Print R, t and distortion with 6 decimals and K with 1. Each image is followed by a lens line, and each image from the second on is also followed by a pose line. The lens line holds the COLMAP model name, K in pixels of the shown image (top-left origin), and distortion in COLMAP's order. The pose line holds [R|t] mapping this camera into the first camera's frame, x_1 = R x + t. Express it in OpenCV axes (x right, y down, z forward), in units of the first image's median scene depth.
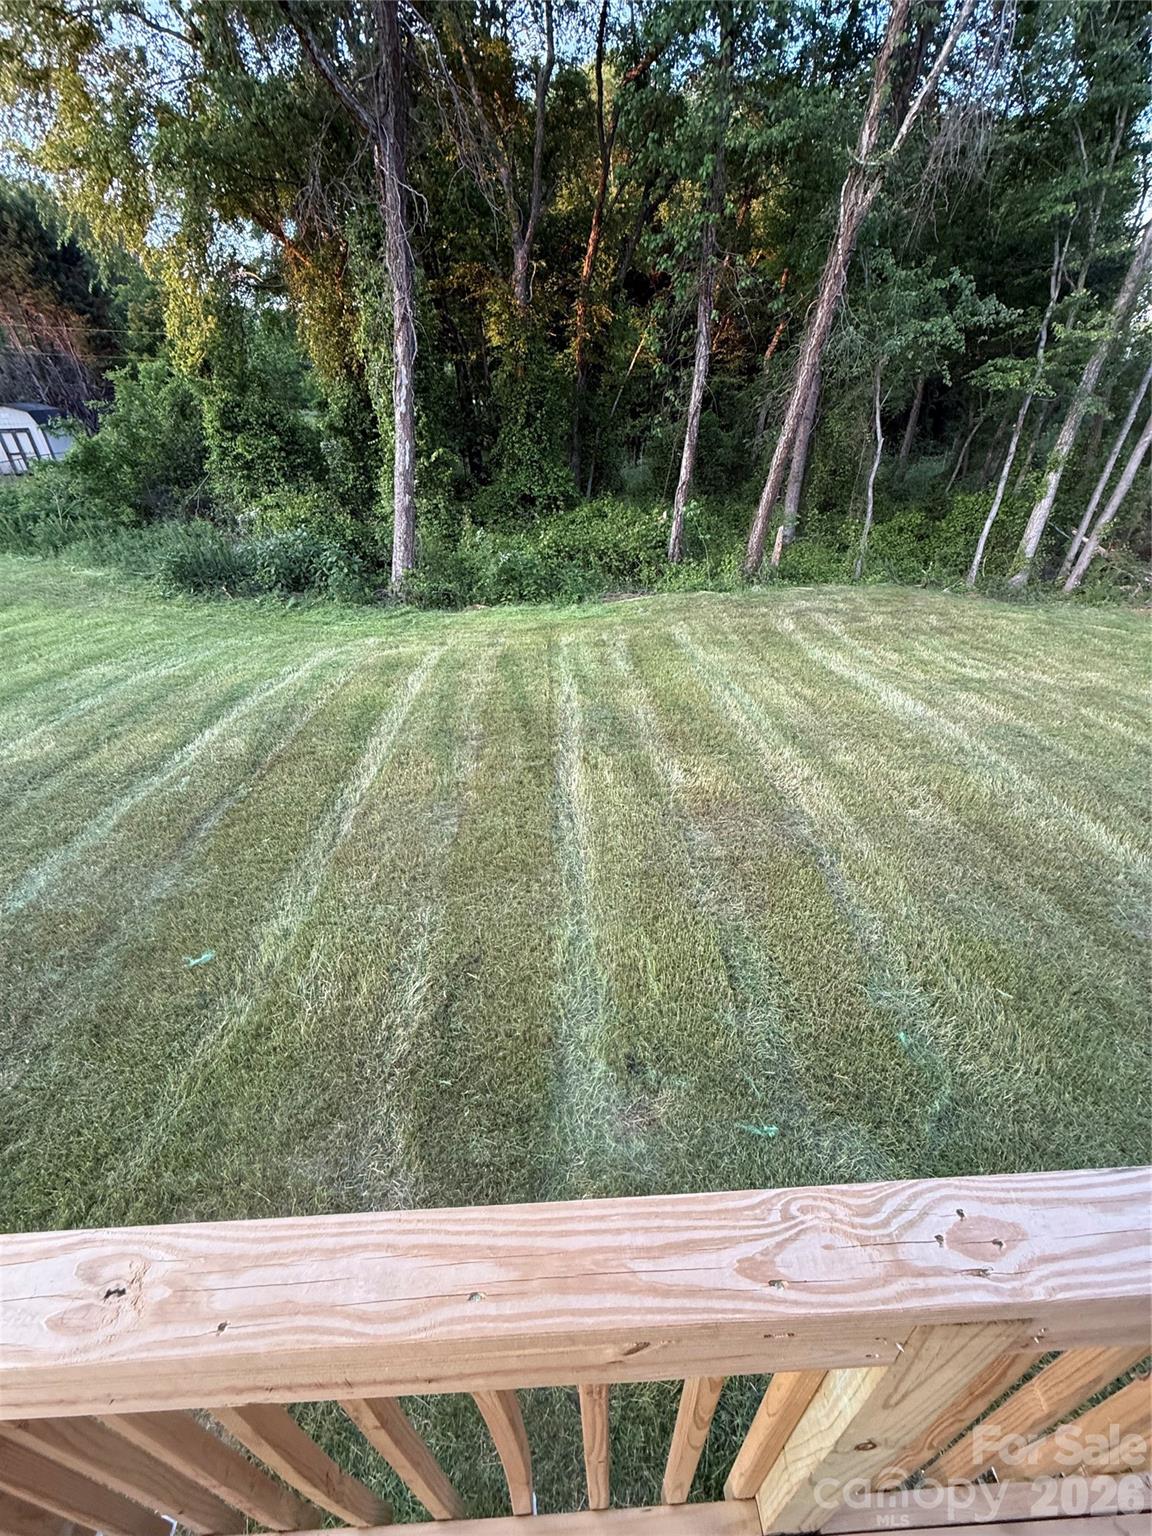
lens RADIAL K [[608.3, 0, 574.6], [0, 608.3, 767.2], [0, 0, 1]] dist [0.001237, -0.000354]
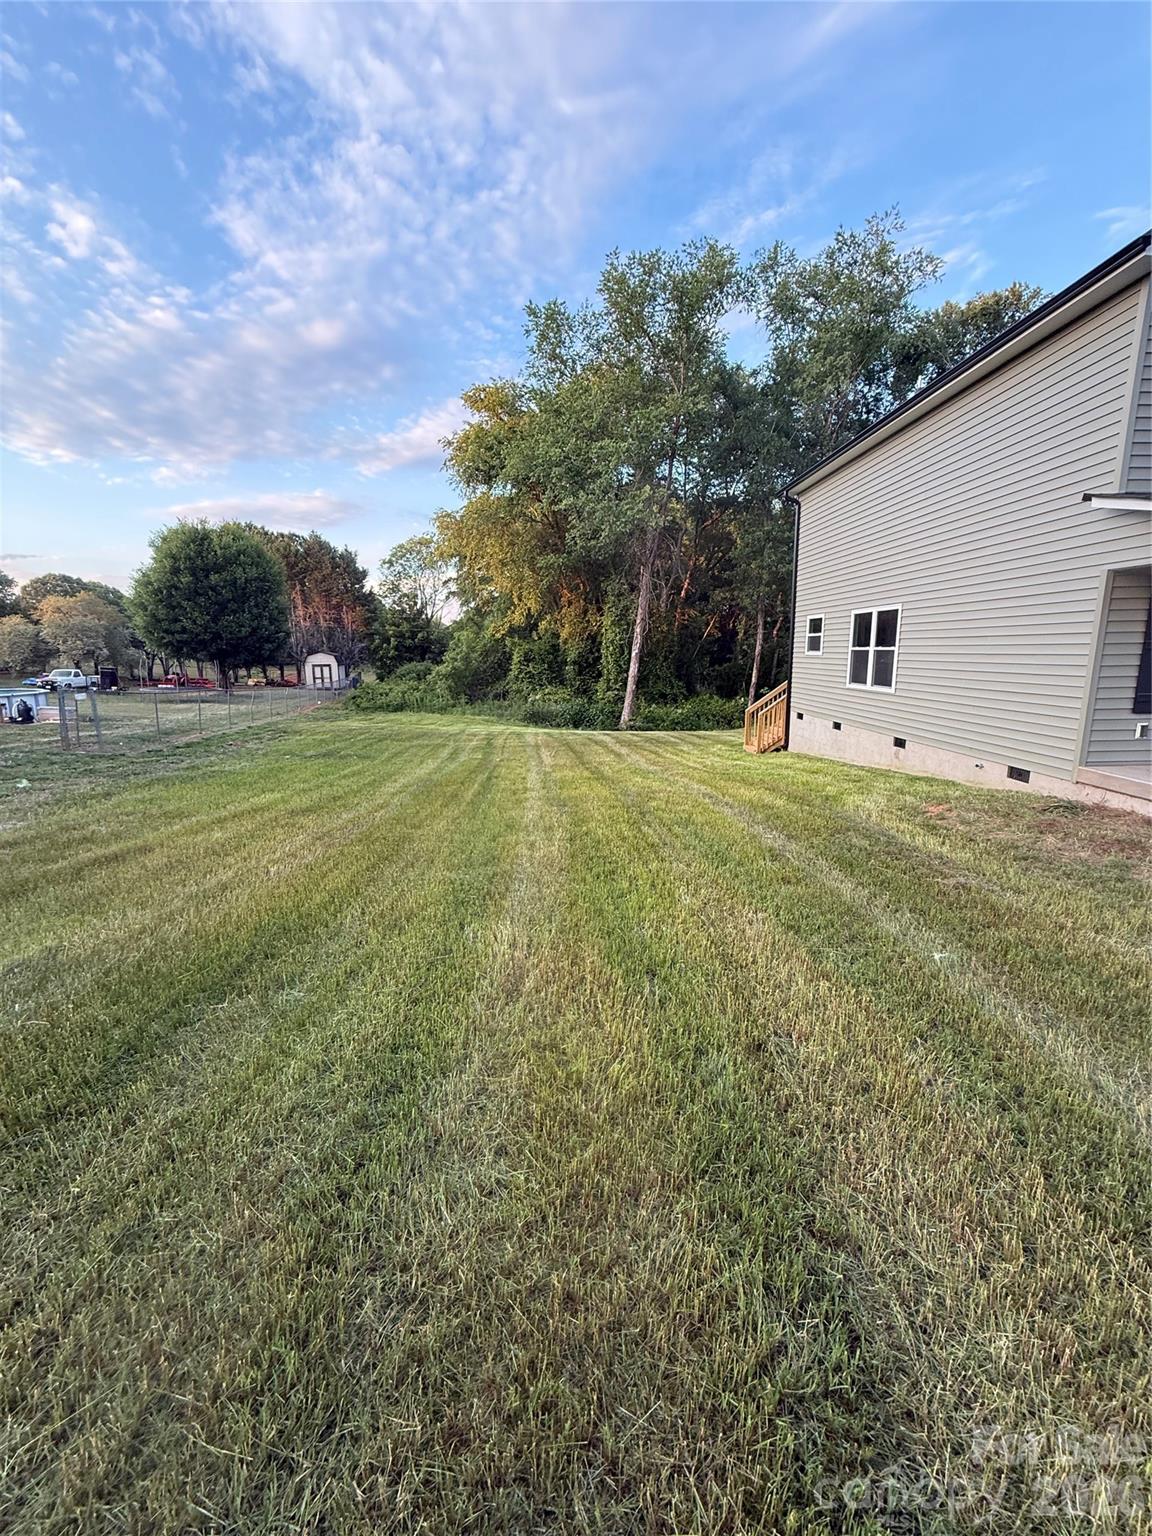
lens RADIAL K [[608.3, 0, 575.8], [0, 608.3, 759.7], [0, 0, 1]] dist [0.001237, -0.000354]
pose [[0.999956, 0.009377, -0.000764, -0.634657], [-0.008995, 0.929029, -0.369898, 0.828854], [-0.002759, 0.369889, 0.929072, -1.267100]]
